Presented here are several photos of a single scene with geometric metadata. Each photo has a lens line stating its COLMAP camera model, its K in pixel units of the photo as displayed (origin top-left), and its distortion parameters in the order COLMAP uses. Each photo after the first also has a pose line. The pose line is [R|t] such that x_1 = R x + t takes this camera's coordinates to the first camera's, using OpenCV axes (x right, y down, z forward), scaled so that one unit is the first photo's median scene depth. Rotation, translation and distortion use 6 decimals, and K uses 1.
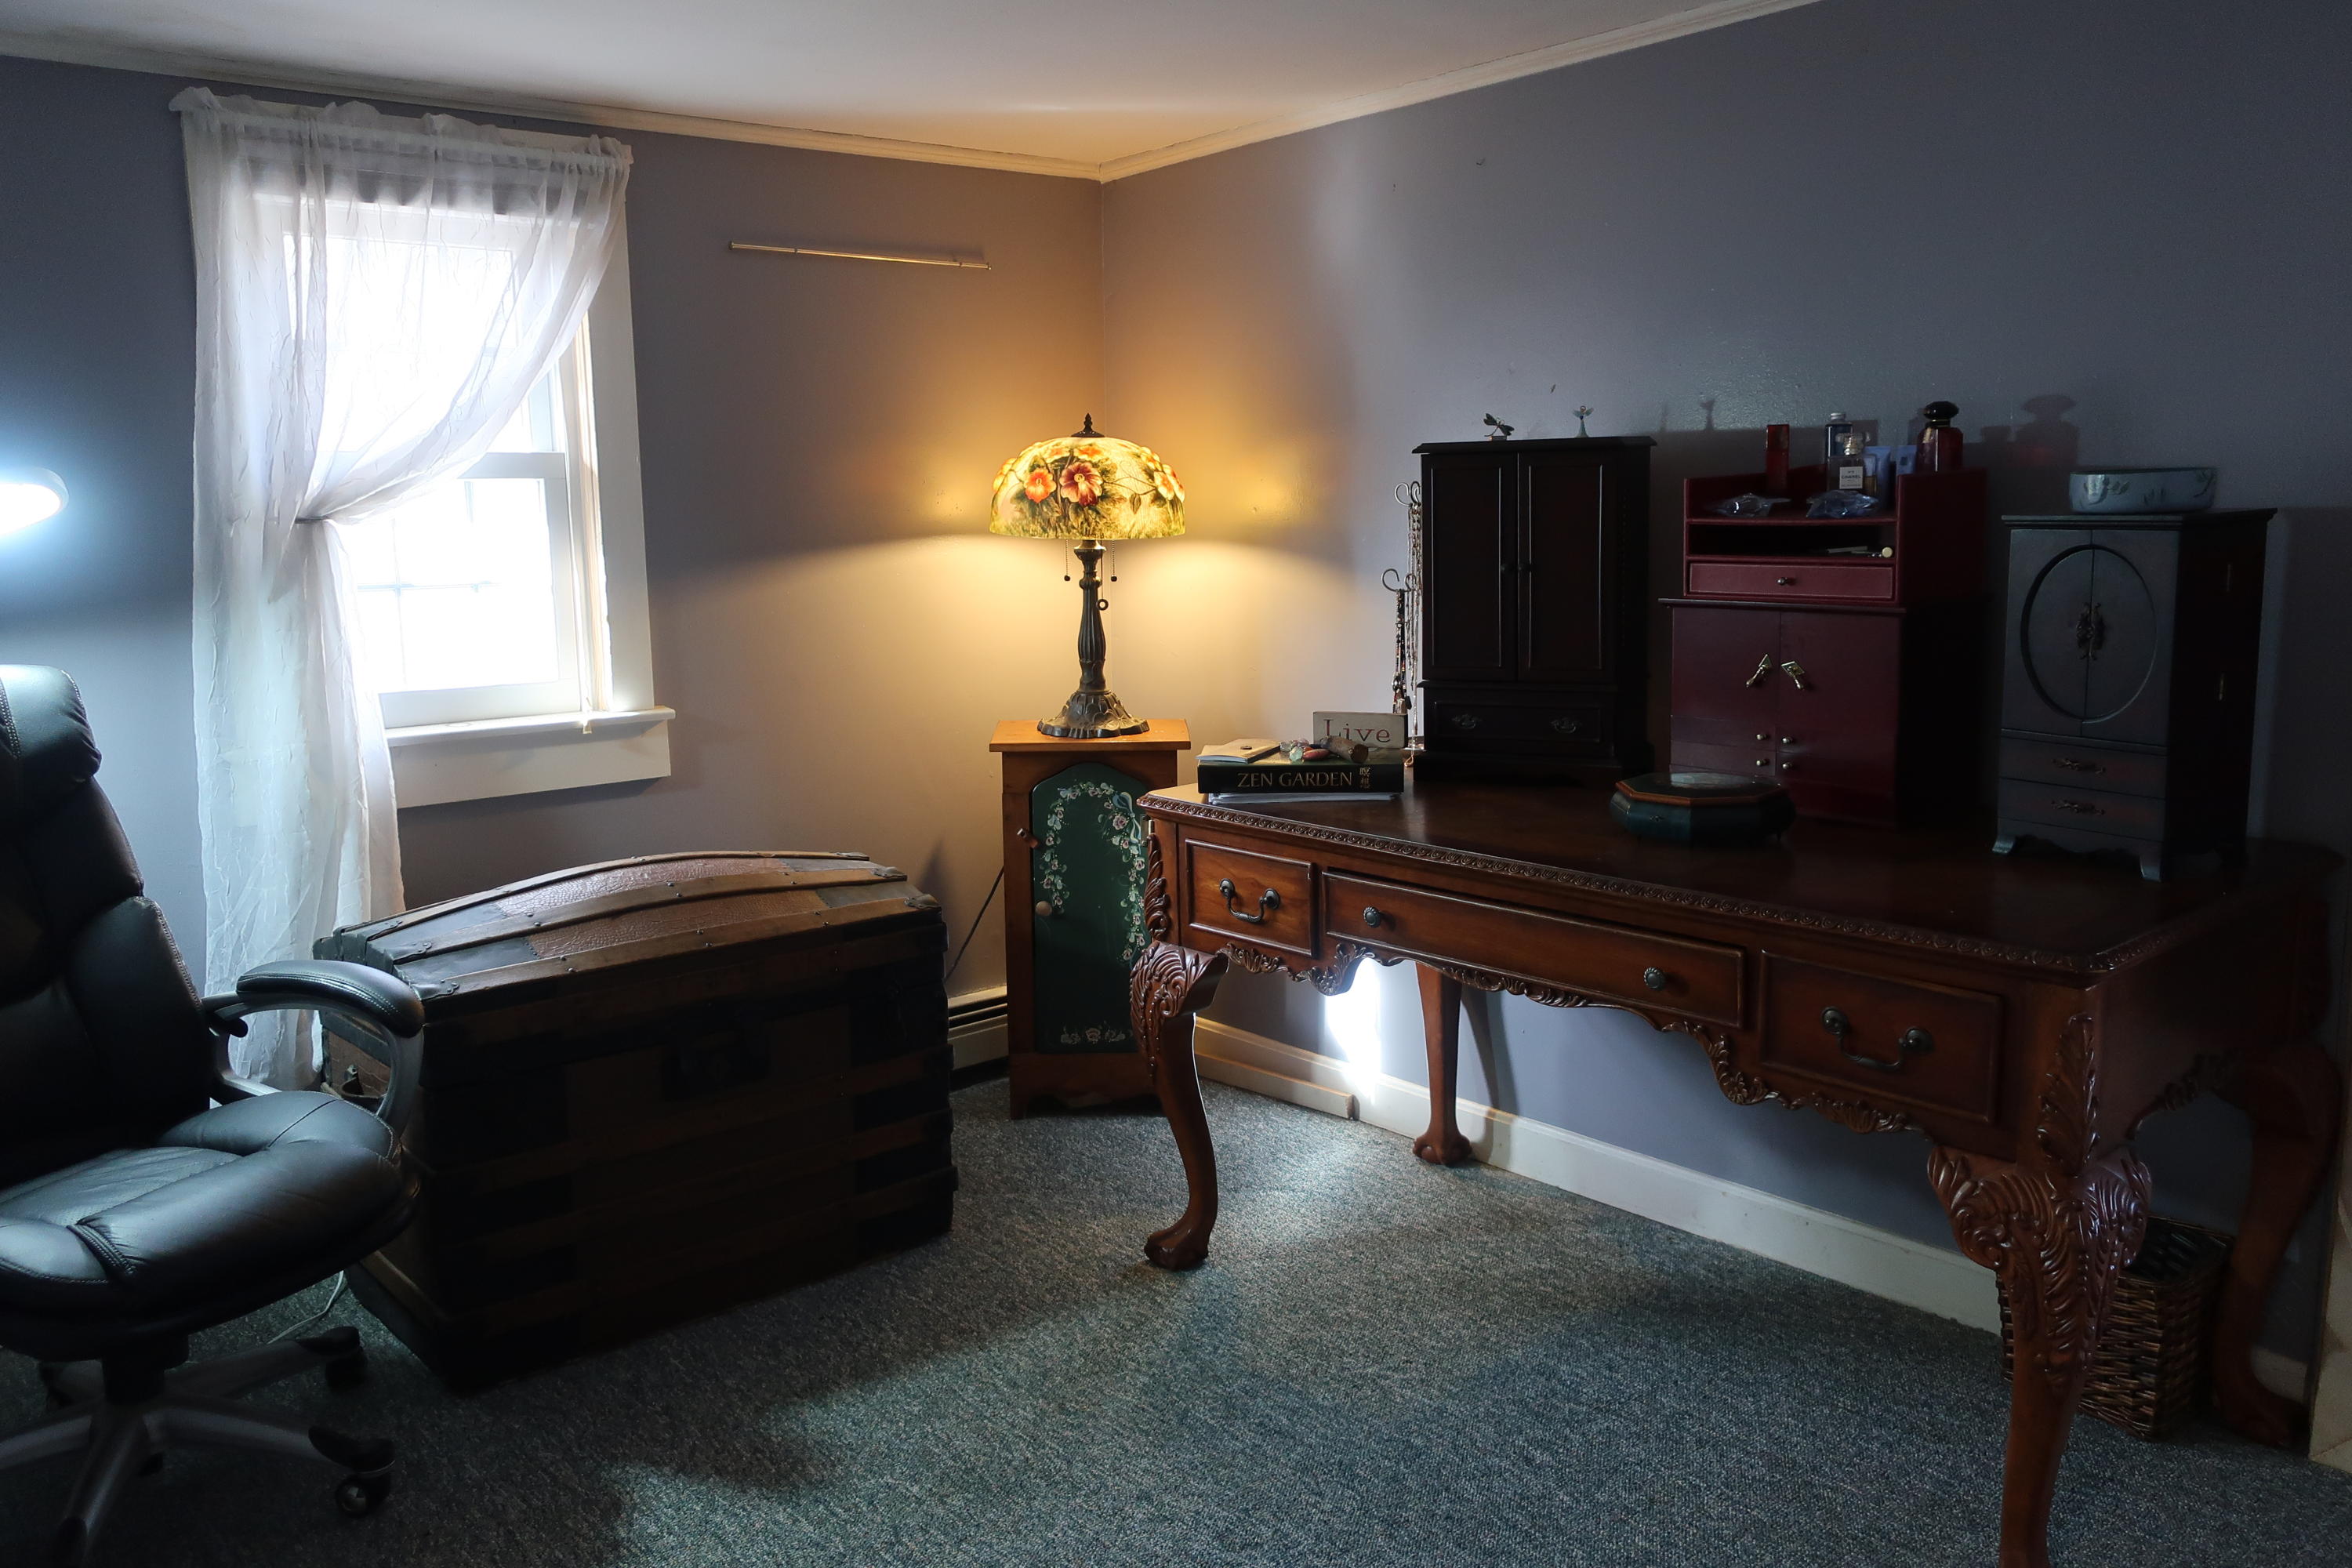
lens RADIAL K [[1852.9, 0, 1176.0], [0, 1852.9, 784.0], [0, 0, 1]] dist [-0.000271, -0.002903]
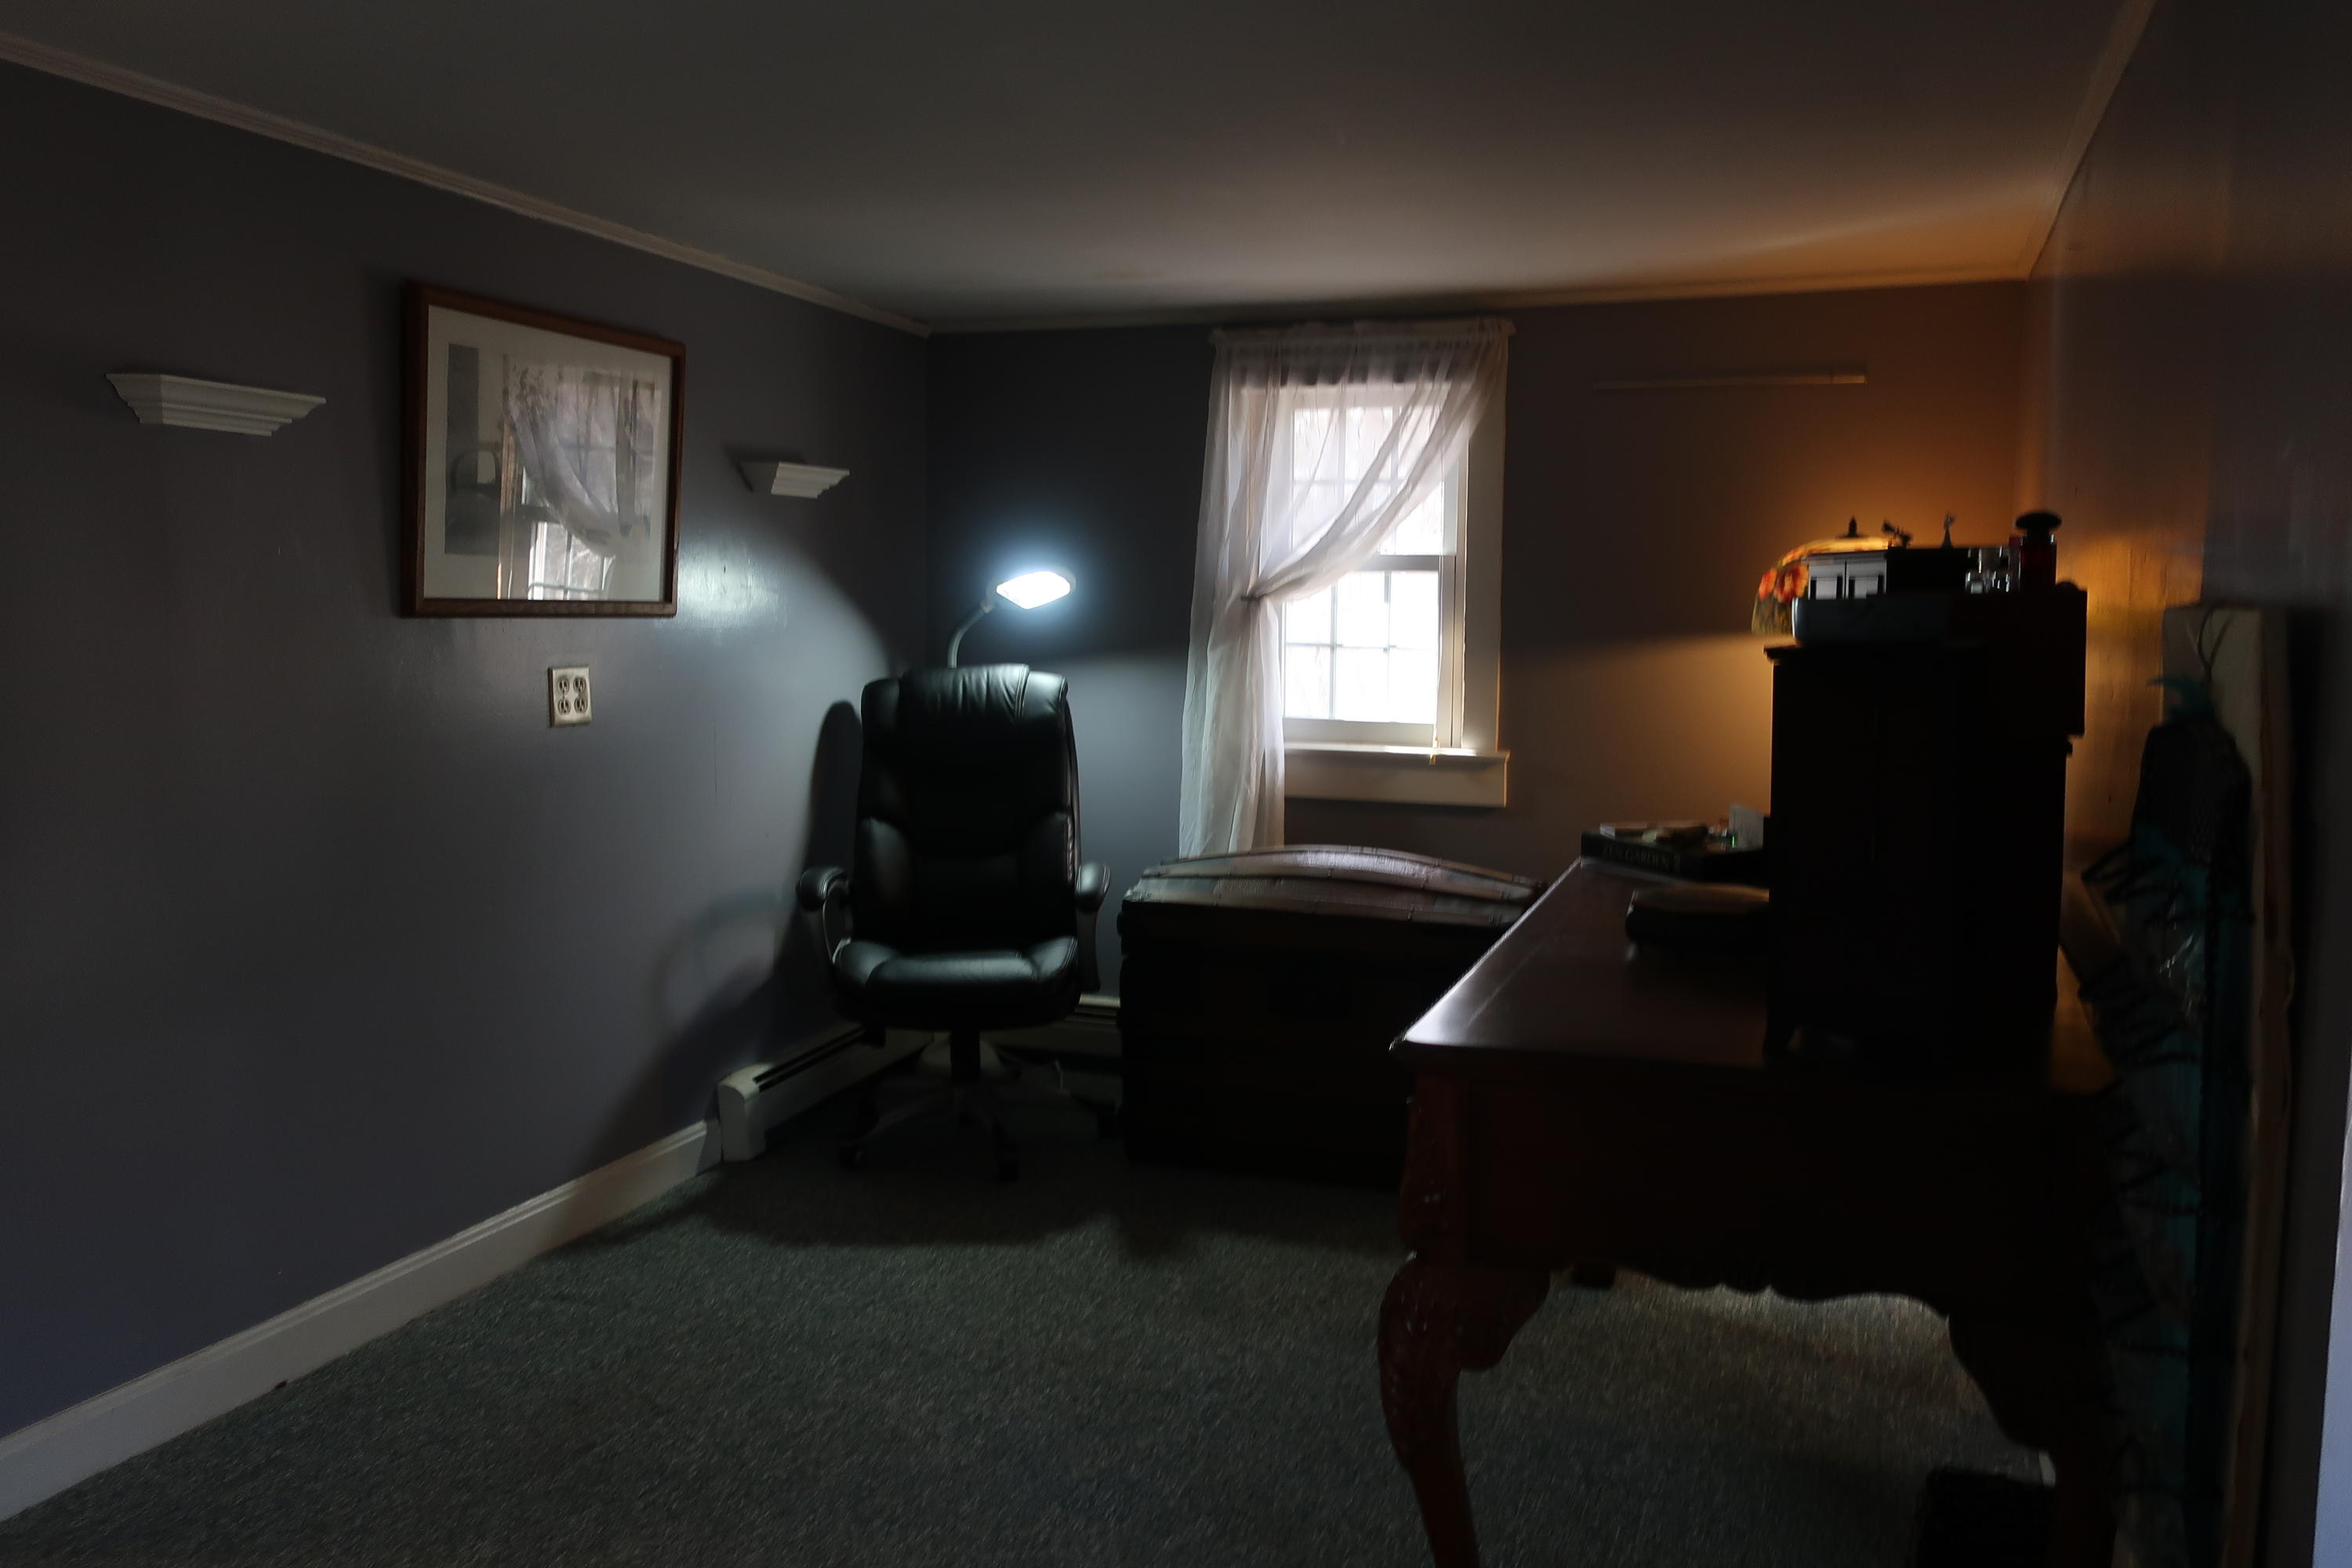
lens RADIAL K [[1852.9, 0, 1176.0], [0, 1852.9, 784.0], [0, 0, 1]] dist [-0.000271, -0.002903]
pose [[0.472619, 0.114460, -0.873802, 0.829692], [-0.149865, 0.987526, 0.048298, -0.053278], [0.868431, 0.108126, 0.483877, 0.214067]]
